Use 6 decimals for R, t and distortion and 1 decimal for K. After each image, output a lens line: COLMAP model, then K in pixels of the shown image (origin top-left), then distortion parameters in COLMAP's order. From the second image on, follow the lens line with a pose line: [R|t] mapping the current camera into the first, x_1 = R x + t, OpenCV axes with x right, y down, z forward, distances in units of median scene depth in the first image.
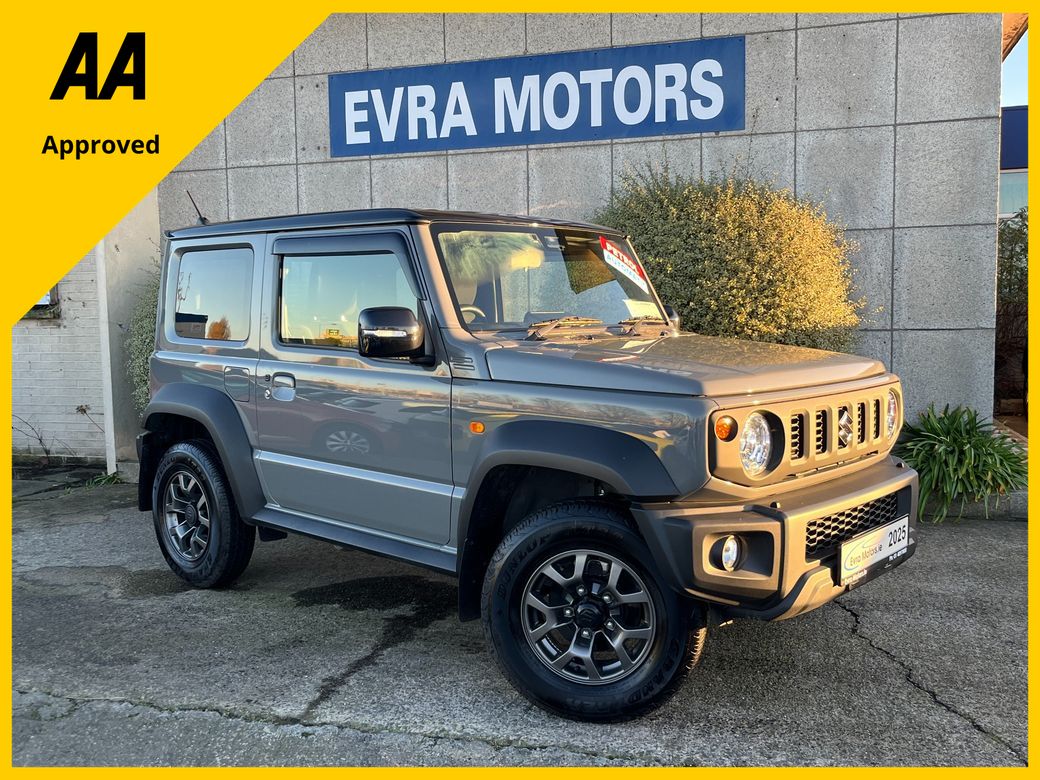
lens RADIAL K [[913.9, 0, 563.7], [0, 913.9, 390.5], [0, 0, 1]] dist [0.003341, -0.020217]
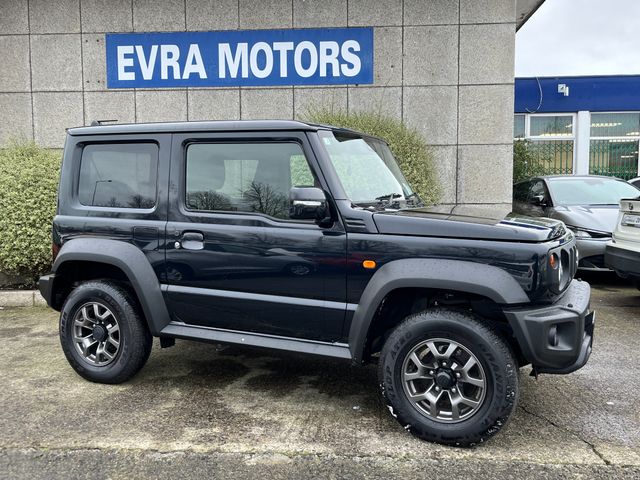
lens RADIAL K [[562.4, 0, 319.7], [0, 562.4, 244.0], [0, 0, 1]] dist [0.003341, -0.020217]
pose [[0.978523, -0.008041, 0.205979, -0.114034], [0.006929, 0.999957, 0.006122, 0.002693], [-0.206019, -0.004563, 0.978537, 0.005827]]
